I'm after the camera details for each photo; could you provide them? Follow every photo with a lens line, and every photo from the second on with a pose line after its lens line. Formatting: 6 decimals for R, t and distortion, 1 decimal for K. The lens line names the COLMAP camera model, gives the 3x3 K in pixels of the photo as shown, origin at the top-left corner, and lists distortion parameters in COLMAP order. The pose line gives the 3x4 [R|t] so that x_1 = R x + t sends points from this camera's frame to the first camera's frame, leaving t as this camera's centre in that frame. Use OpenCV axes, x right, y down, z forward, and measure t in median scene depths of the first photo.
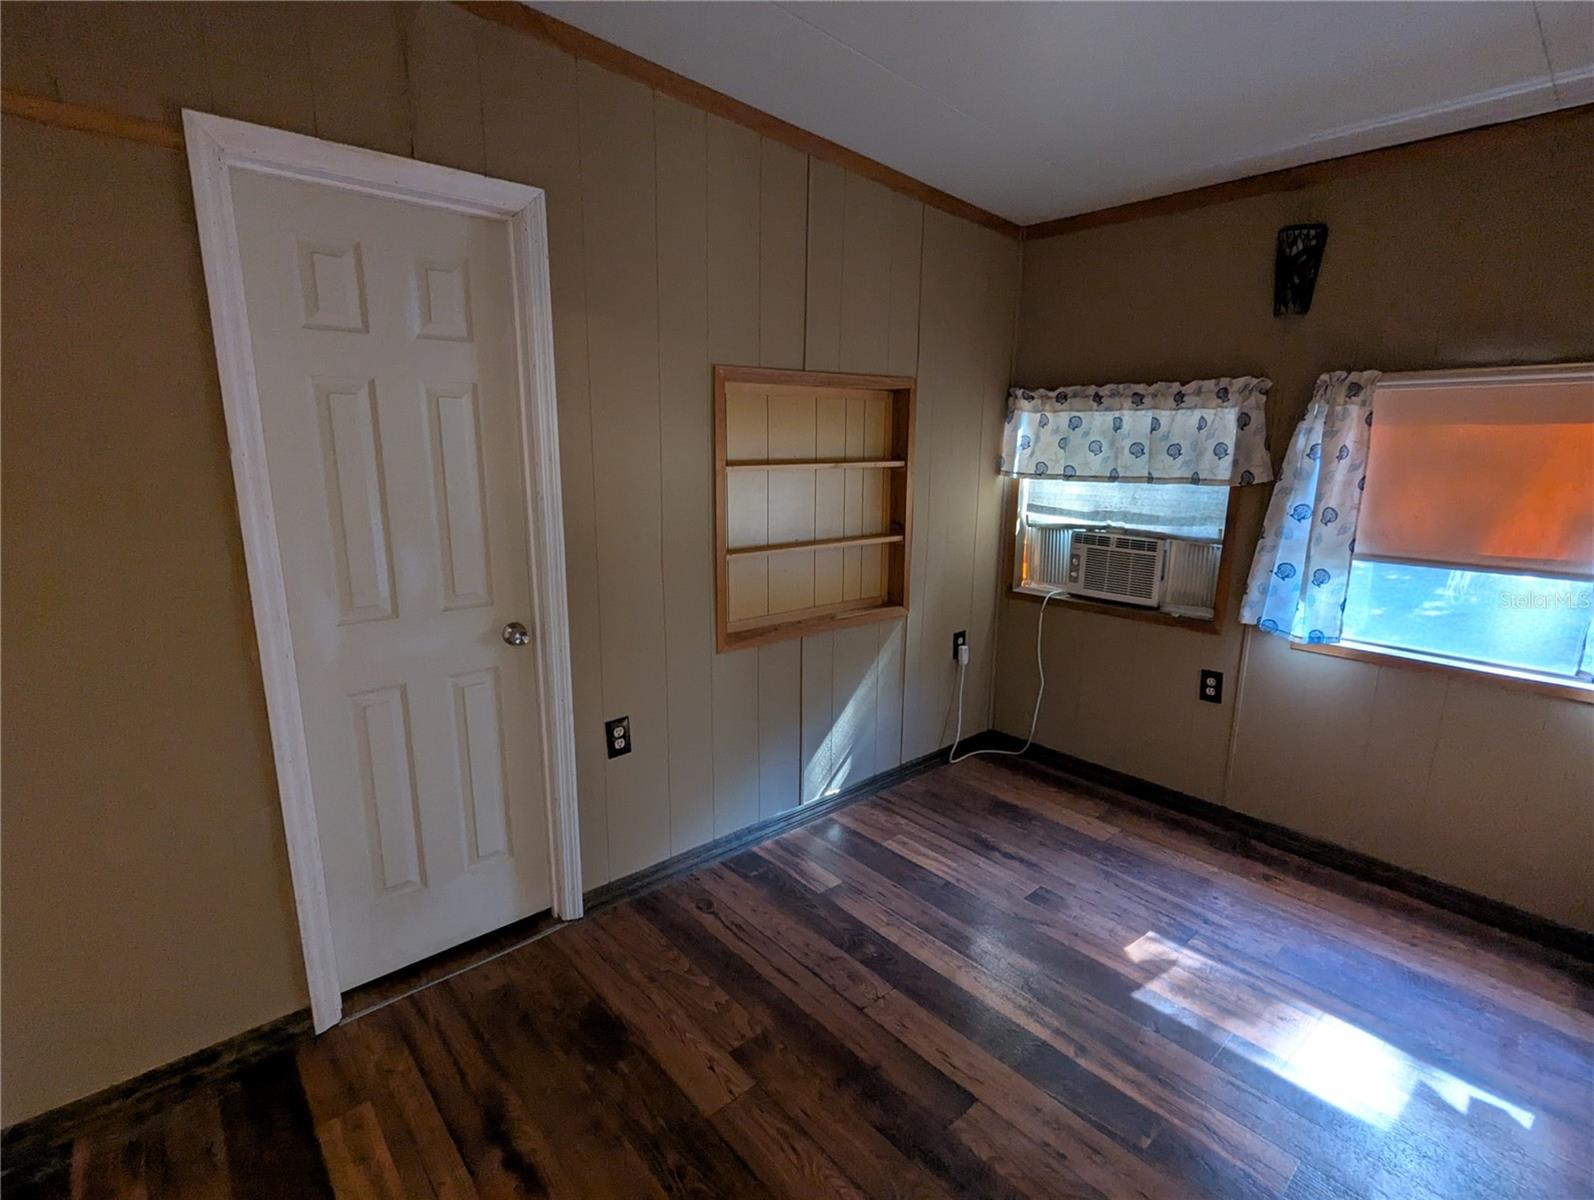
lens RADIAL K [[756.6, 0, 798.0], [0, 756.6, 609.5], [0, 0, 1]] dist [-0.007636, 0.002790]
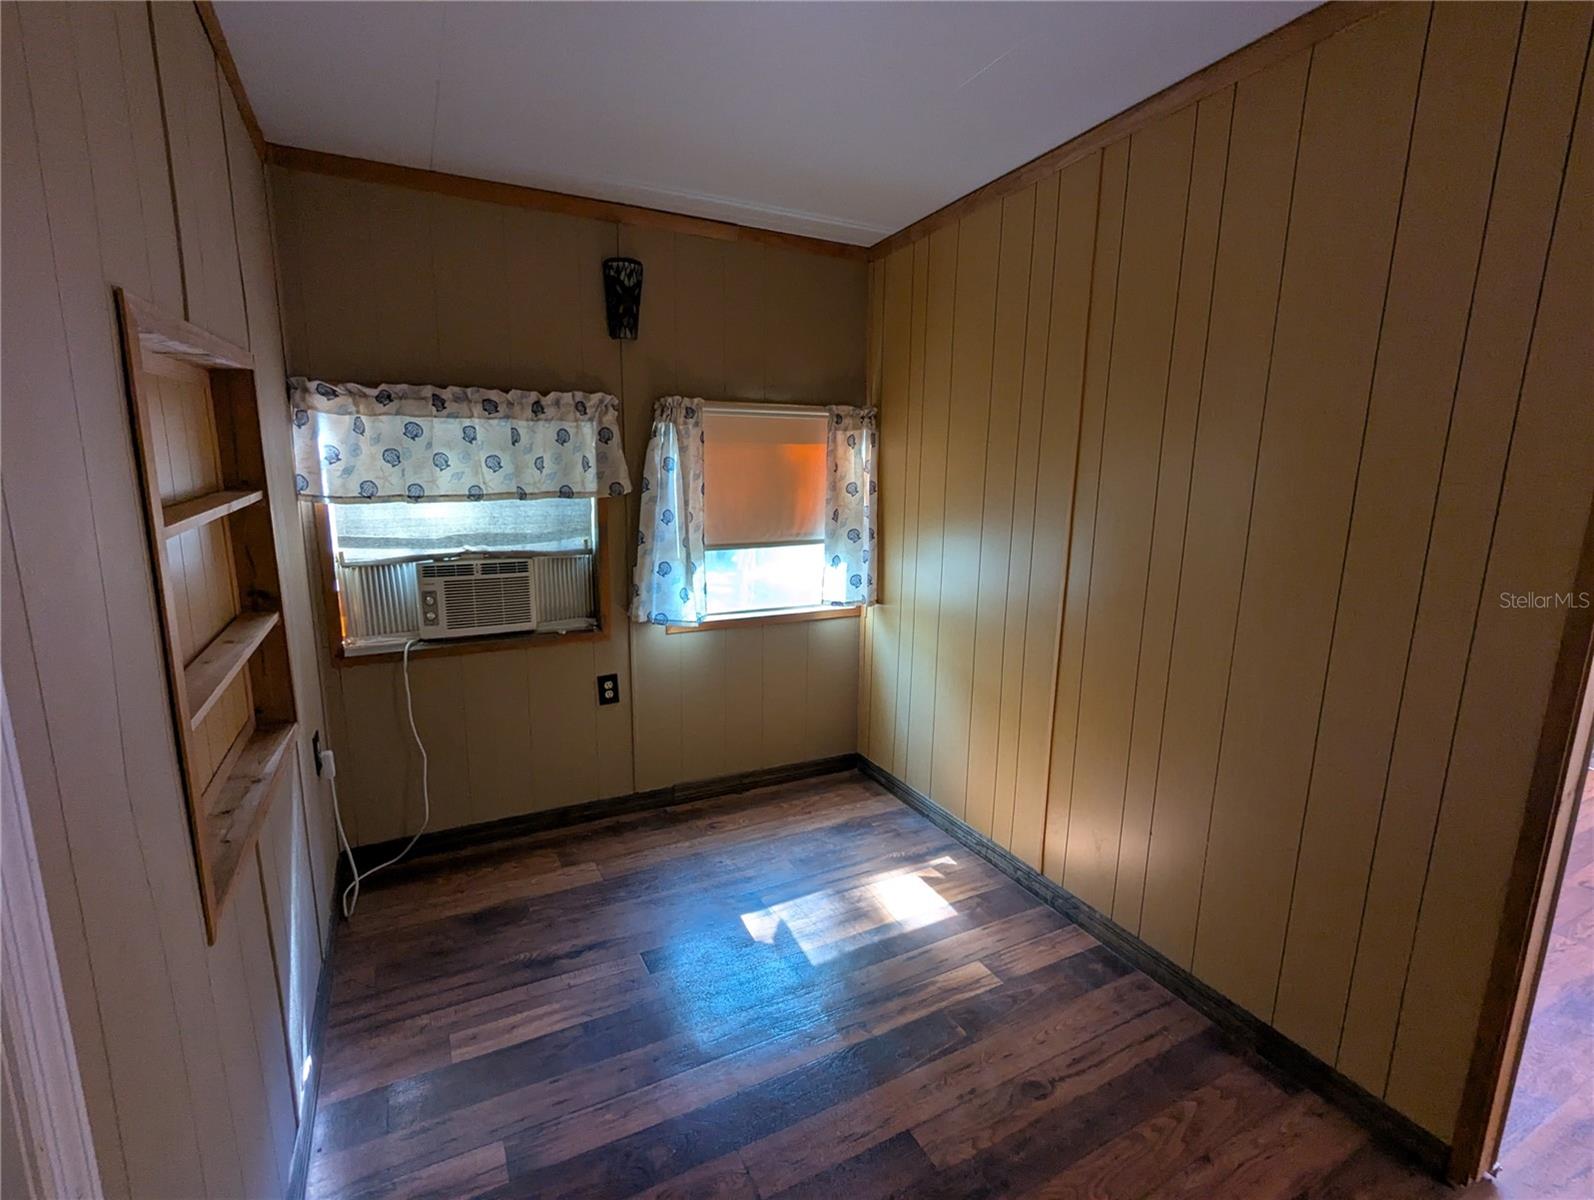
lens RADIAL K [[756.6, 0, 797.7], [0, 756.6, 607.8], [0, 0, 1]] dist [-0.007636, 0.002790]
pose [[0.234282, -0.200788, 0.951208, -0.403672], [0.196557, 0.968015, 0.155924, -0.133190], [-0.952091, 0.150436, 0.266255, 0.517795]]
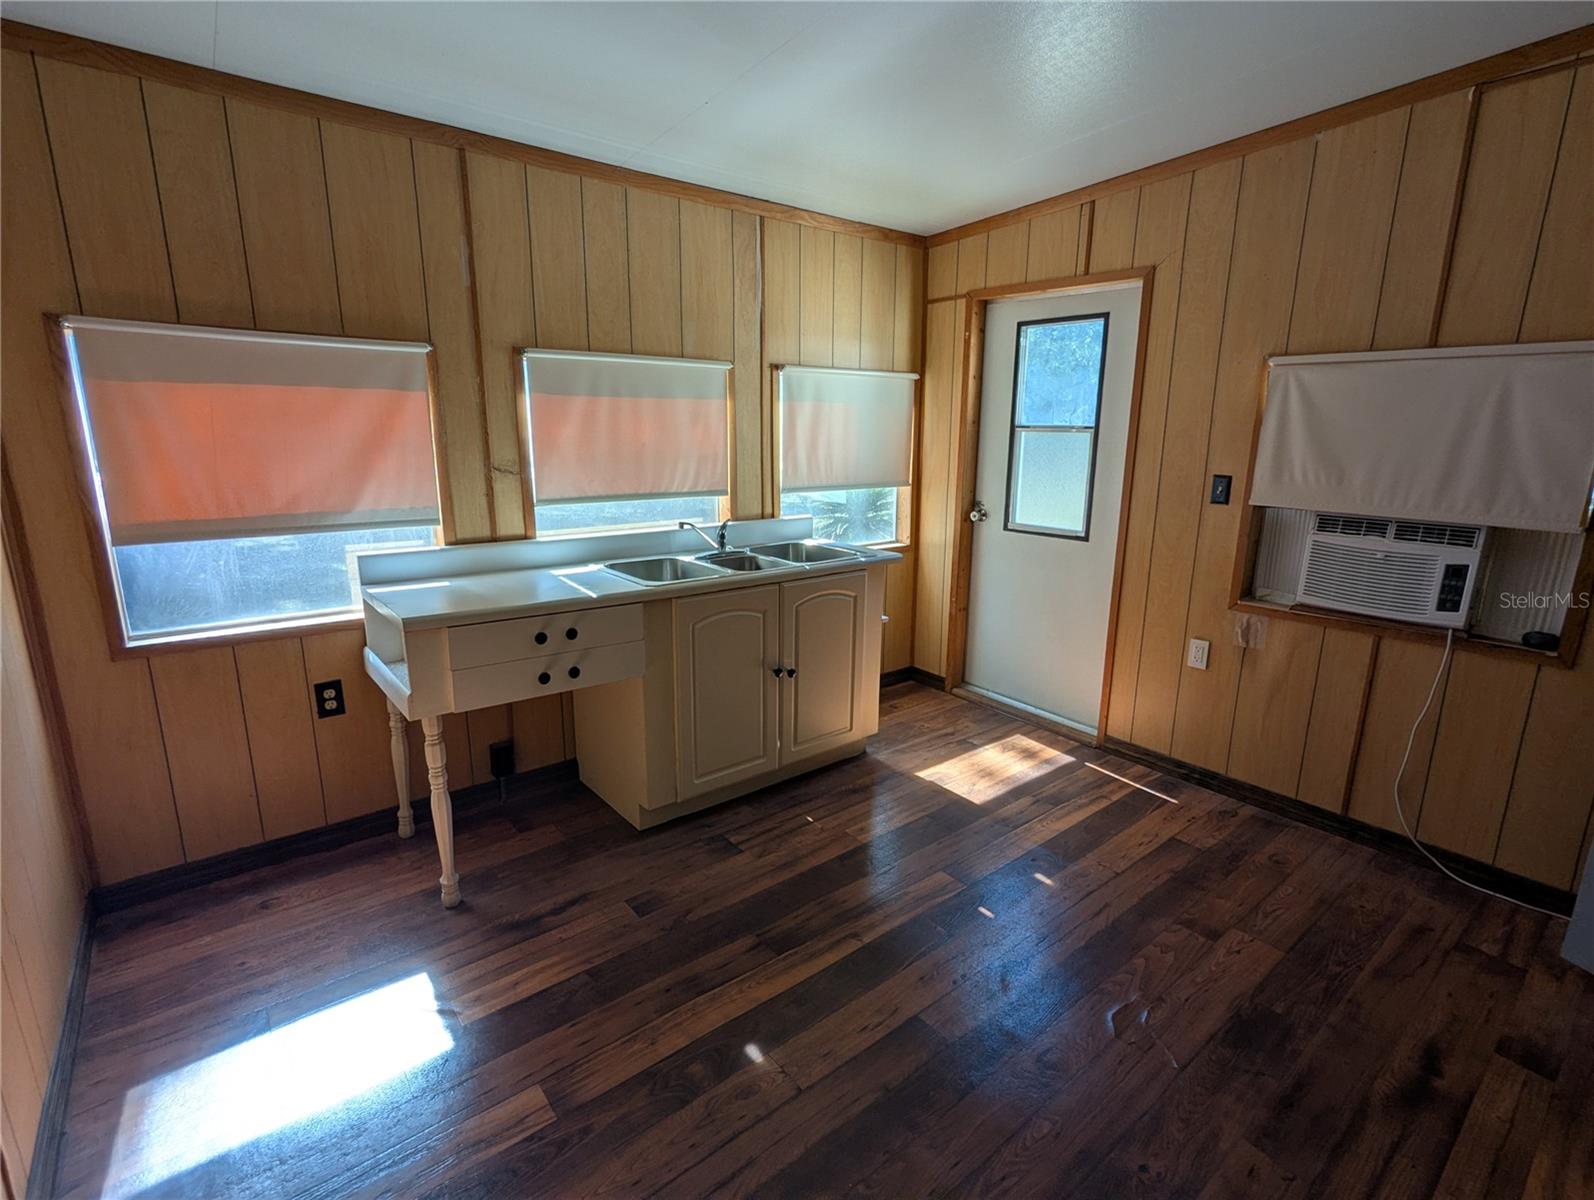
lens RADIAL K [[756.6, 0, 801.4], [0, 756.6, 601.8], [0, 0, 1]] dist [-0.007636, 0.002790]
pose [[0.046791, -0.242306, 0.969071, -0.809651], [0.217080, 0.949415, 0.226910, -0.229718], [-0.975032, 0.199749, 0.097024, 1.010310]]
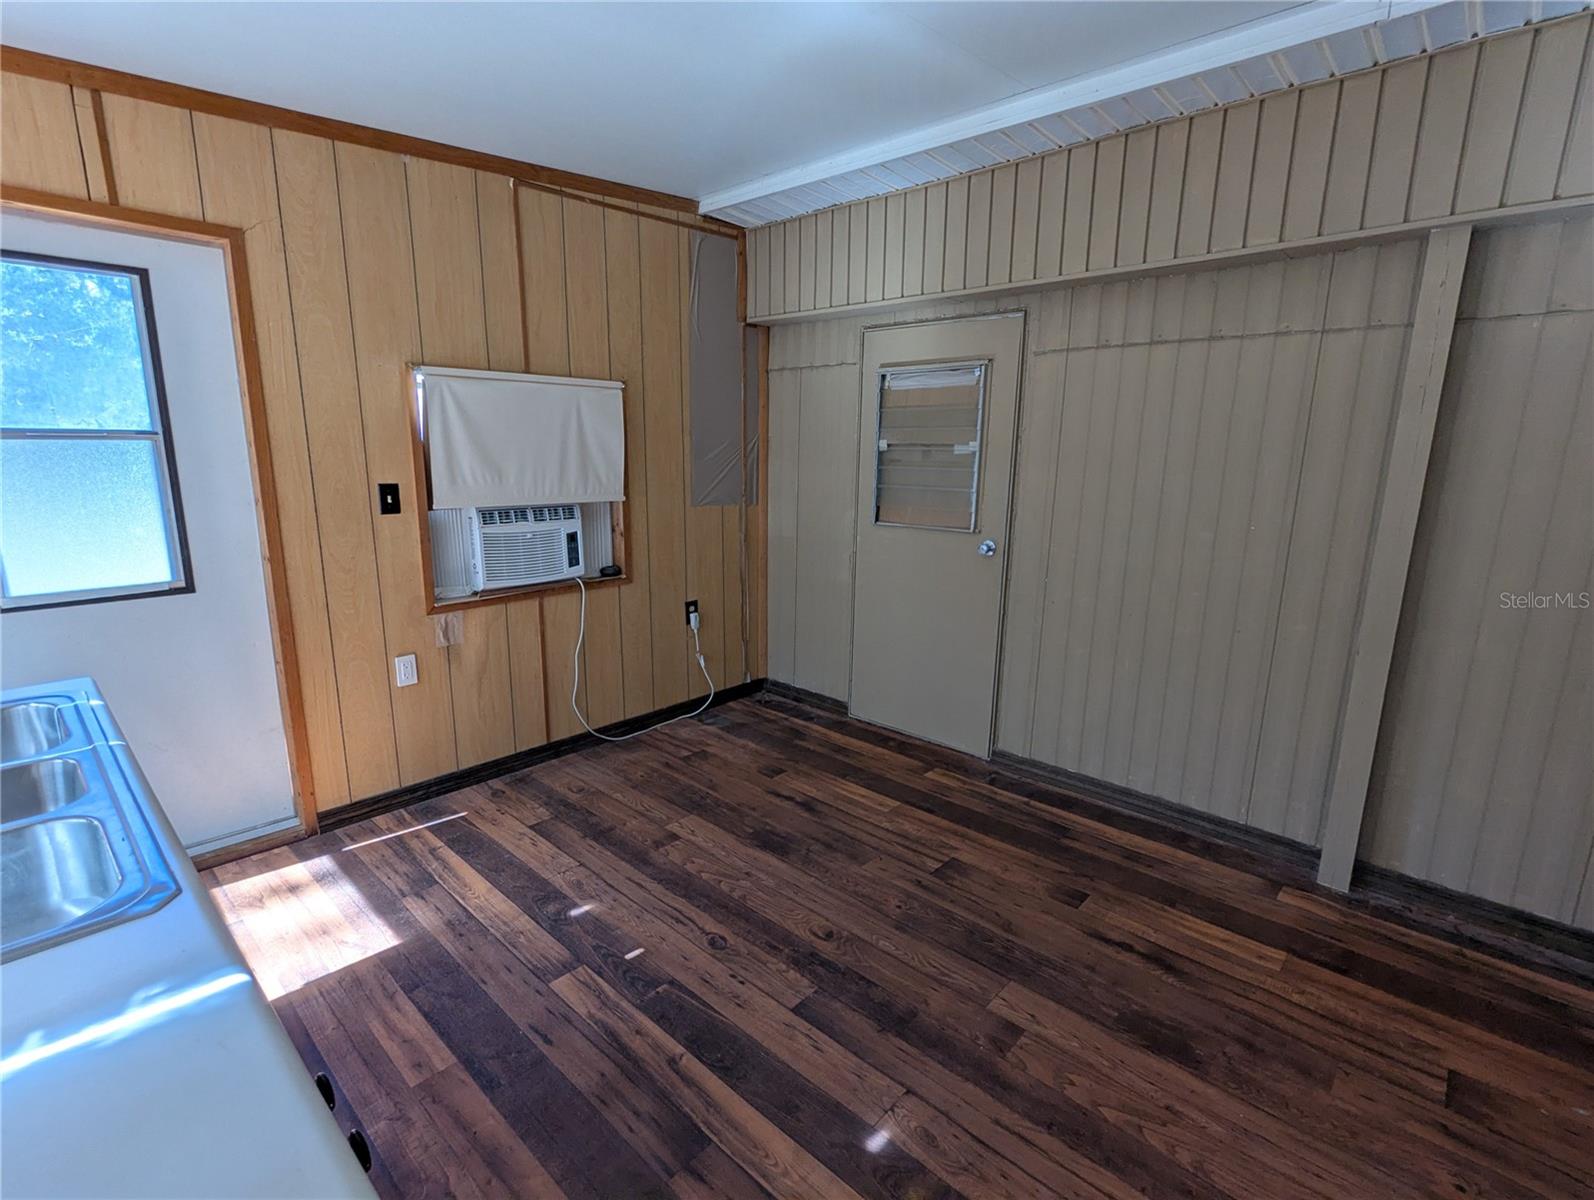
lens RADIAL K [[756.6, 0, 795.1], [0, 756.6, 605.1], [0, 0, 1]] dist [-0.007636, 0.002790]
pose [[-0.994605, -0.007057, -0.103494, -0.112595], [-0.050836, 0.902824, 0.426995, -0.349672], [0.090423, 0.429952, -0.898312, 1.561624]]
